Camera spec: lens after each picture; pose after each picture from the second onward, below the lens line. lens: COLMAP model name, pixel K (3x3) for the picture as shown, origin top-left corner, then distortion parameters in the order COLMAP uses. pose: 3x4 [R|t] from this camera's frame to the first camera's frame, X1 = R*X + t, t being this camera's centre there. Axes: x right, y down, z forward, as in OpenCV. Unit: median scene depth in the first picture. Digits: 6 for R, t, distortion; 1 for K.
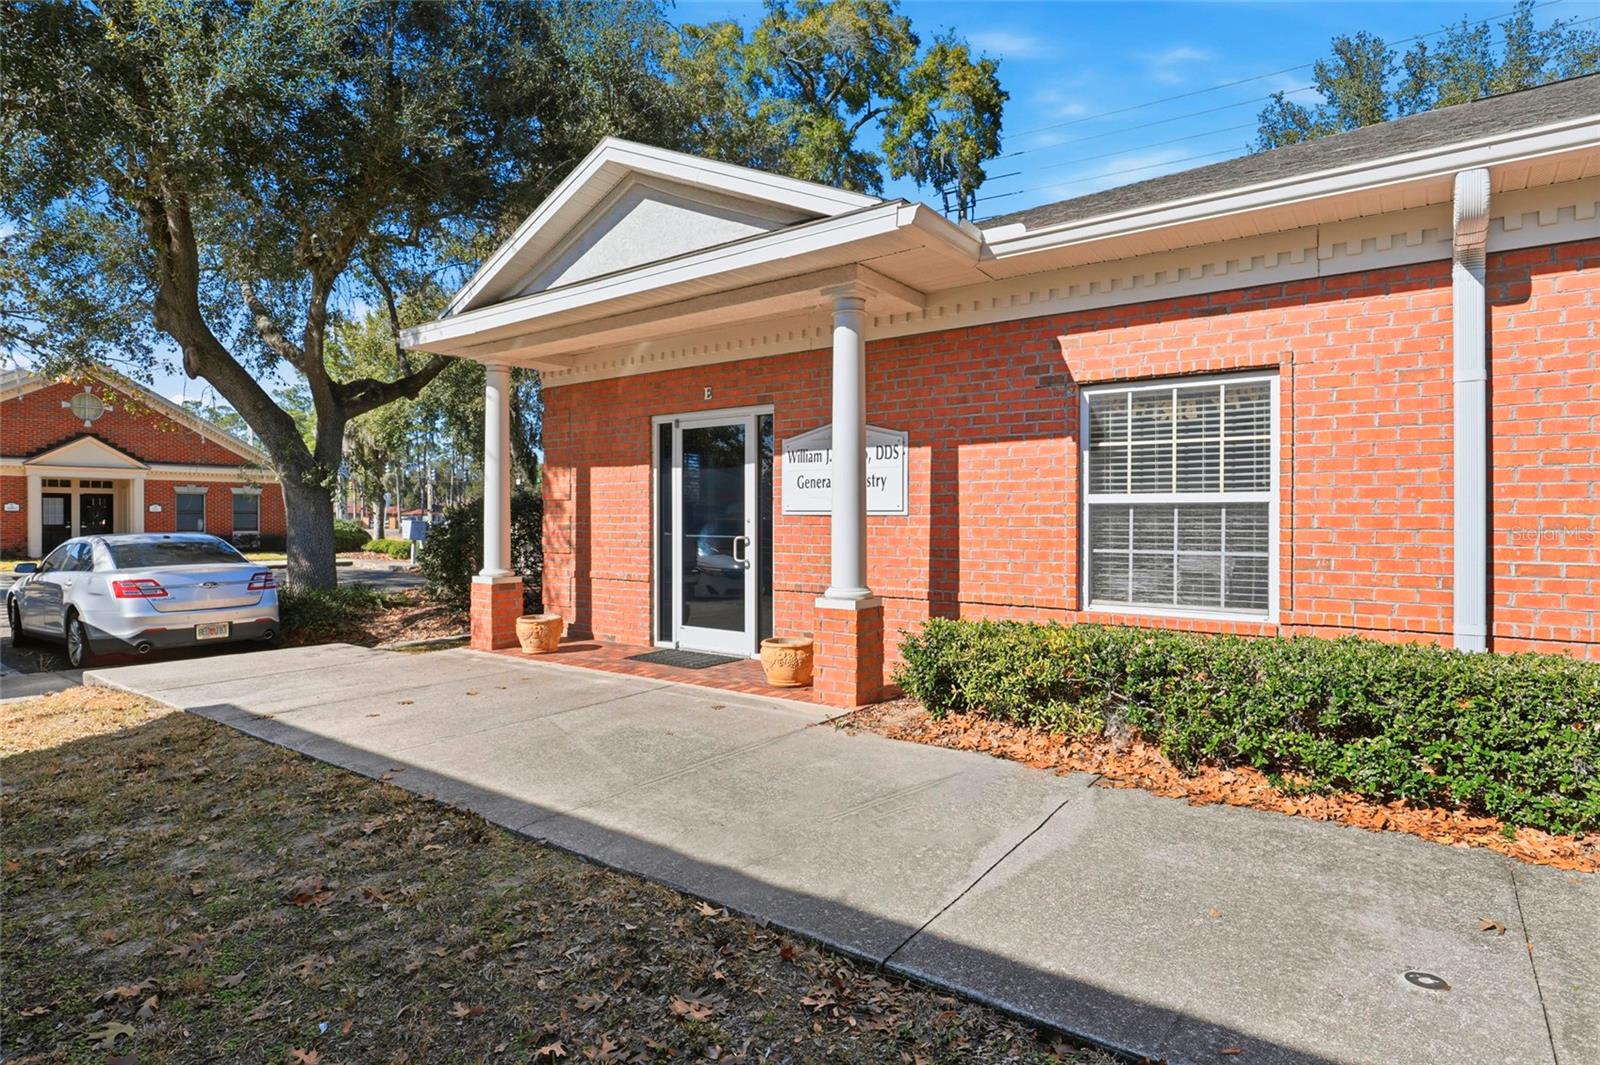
lens RADIAL K [[846.7, 0, 800.0], [0, 846.7, 532.5], [0, 0, 1]] dist [-0.009690, -0.000073]
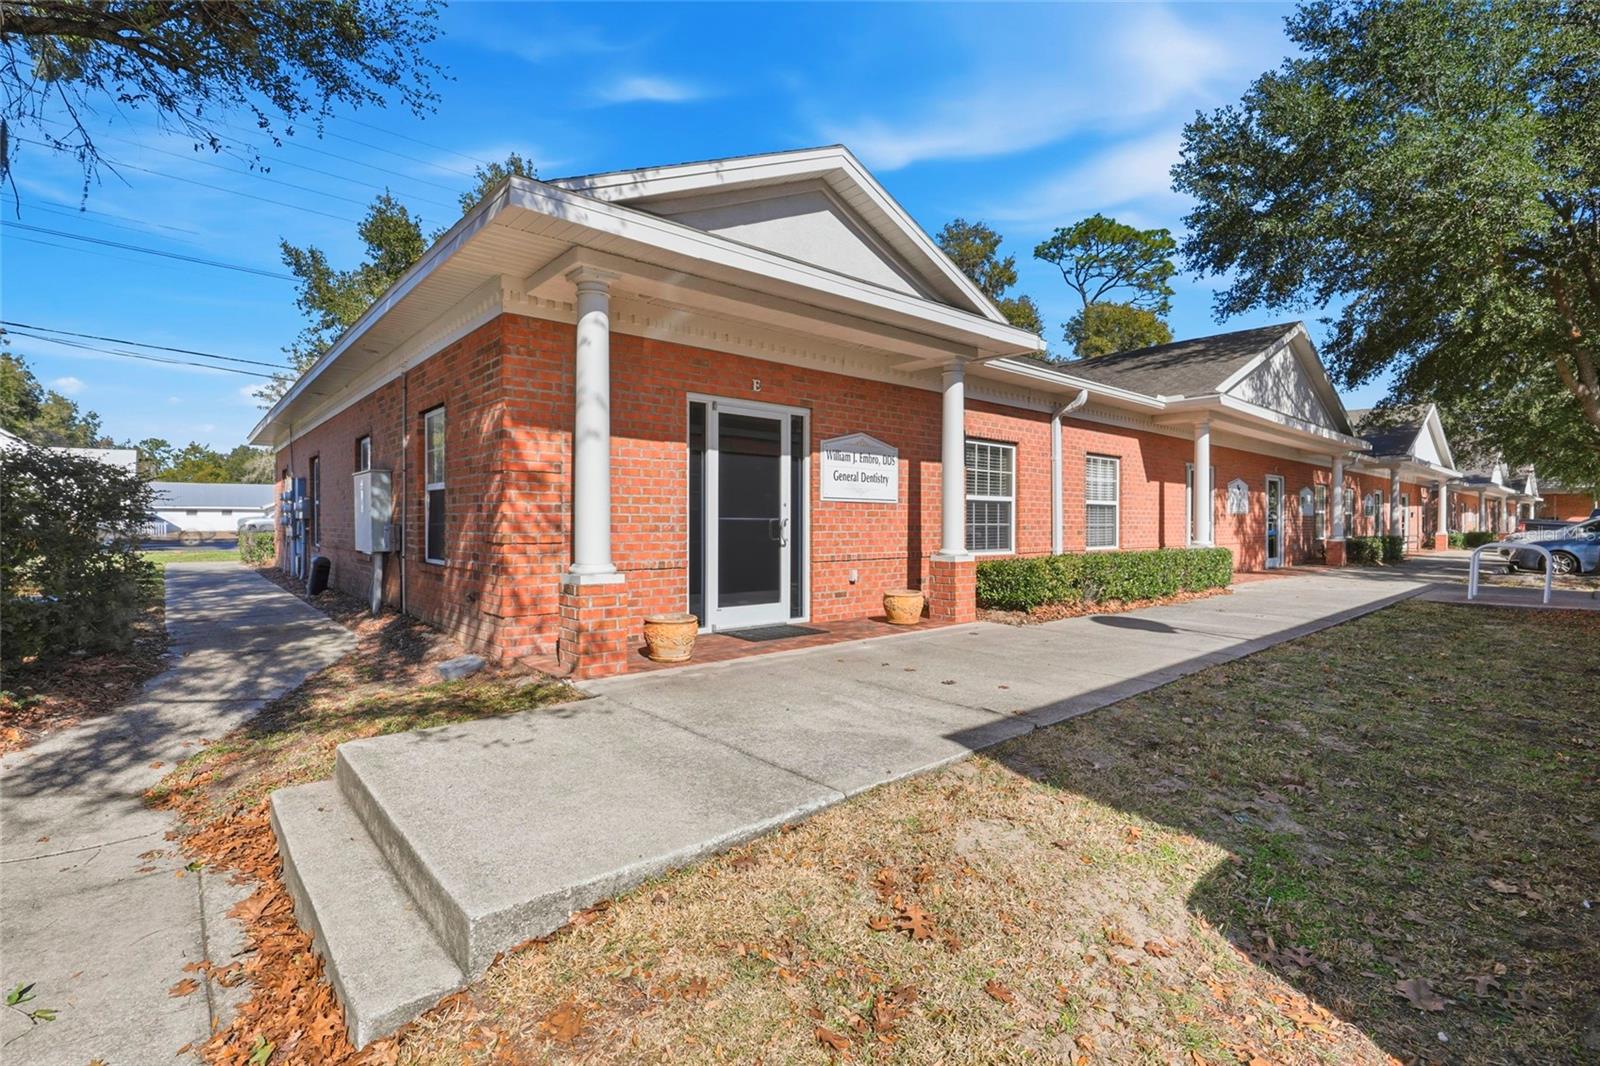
lens RADIAL K [[744.7, 0, 800.0], [0, 744.7, 533.0], [0, 0, 1]] dist [-0.022428, -0.000040]
pose [[0.216183, -0.017490, 0.976196, -1.223619], [0.008502, 0.999835, 0.016031, 0.009864], [-0.976316, 0.004834, 0.216296, 0.891174]]
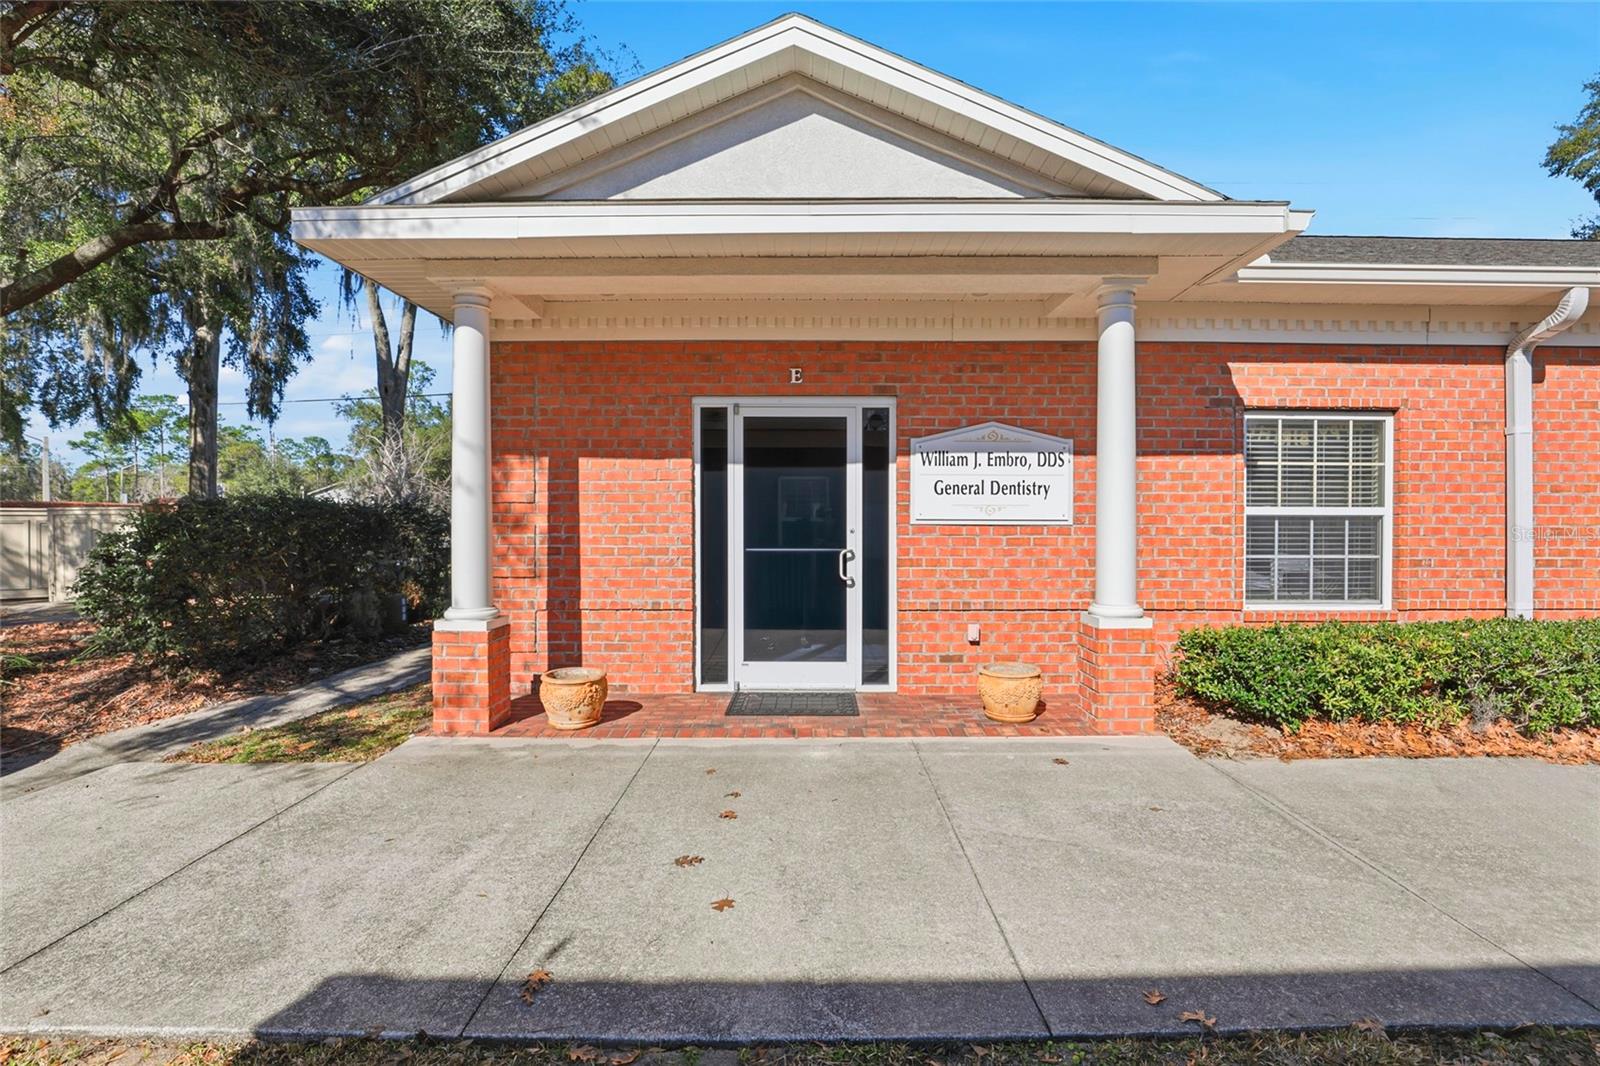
lens RADIAL K [[734.5, 0, 800.0], [0, 734.5, 533.0], [0, 0, 1]] dist [-0.020753, -0.000323]
pose [[0.803579, -0.009267, 0.595125, -0.636185], [0.009801, 0.999949, 0.002337, -0.016277], [-0.595117, 0.003955, 0.803629, 0.511833]]
